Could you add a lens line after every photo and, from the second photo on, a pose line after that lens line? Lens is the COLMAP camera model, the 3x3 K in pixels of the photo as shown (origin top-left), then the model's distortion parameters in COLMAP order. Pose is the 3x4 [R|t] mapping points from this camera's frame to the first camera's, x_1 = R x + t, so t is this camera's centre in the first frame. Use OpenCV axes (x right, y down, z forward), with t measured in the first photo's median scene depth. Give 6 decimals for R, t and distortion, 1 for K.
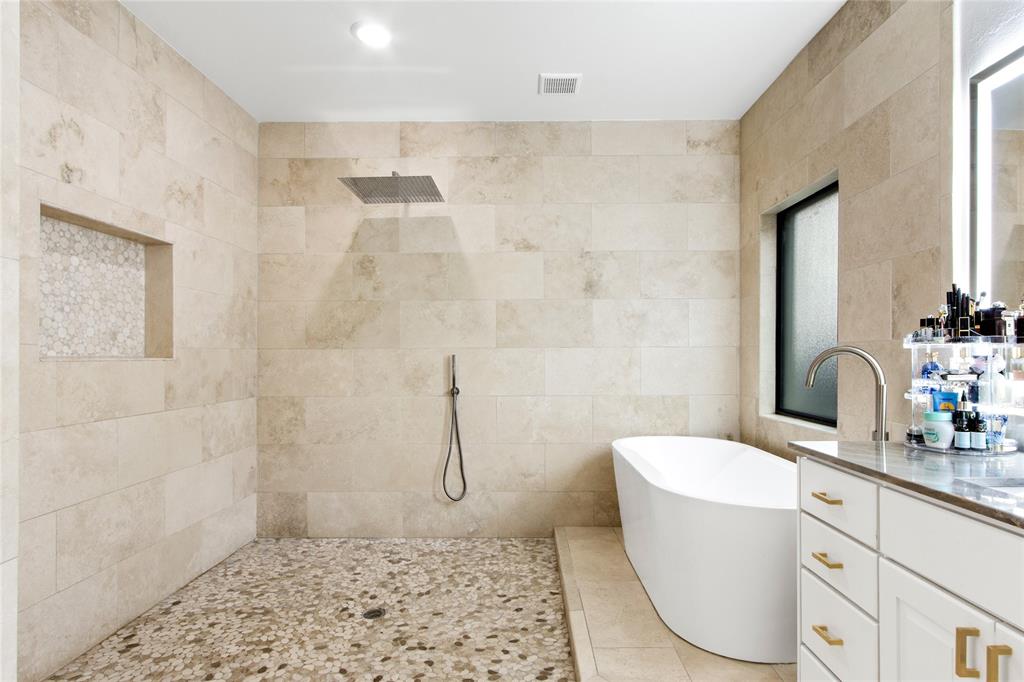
lens RADIAL K [[531.1, 0, 499.0], [0, 531.1, 348.2], [0, 0, 1]] dist [-0.003220, 0.005343]
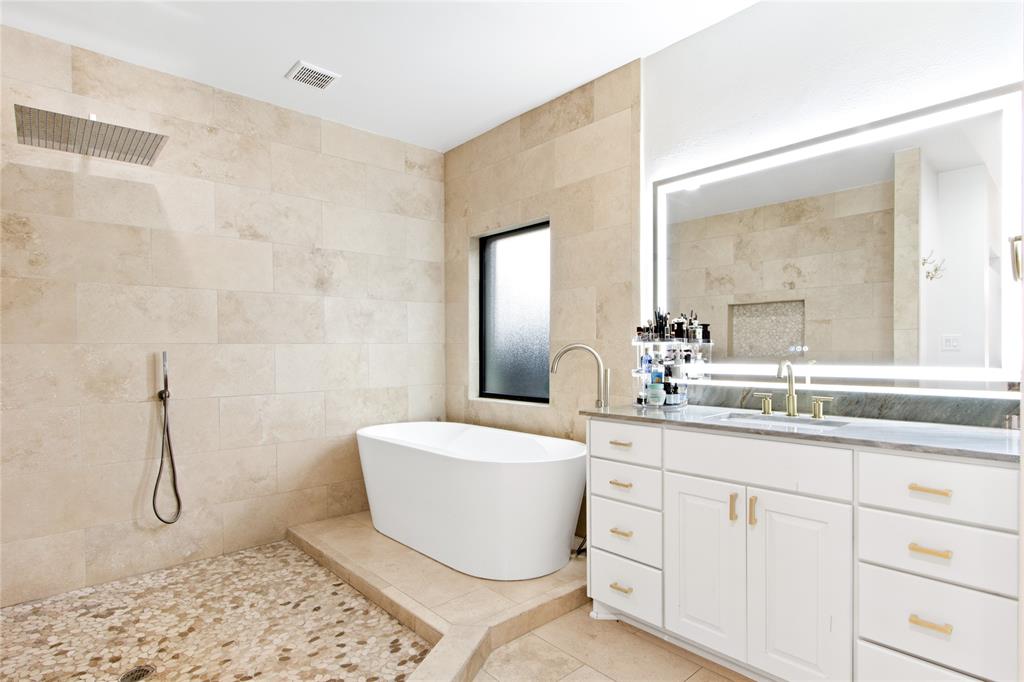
lens RADIAL K [[531.1, 0, 467.2], [0, 531.1, 352.2], [0, 0, 1]] dist [-0.003220, 0.005343]
pose [[0.758787, -0.006092, 0.651311, -0.287543], [-0.003281, 0.999908, 0.013175, 0.000806], [-0.651331, -0.012134, 0.758697, 0.054414]]
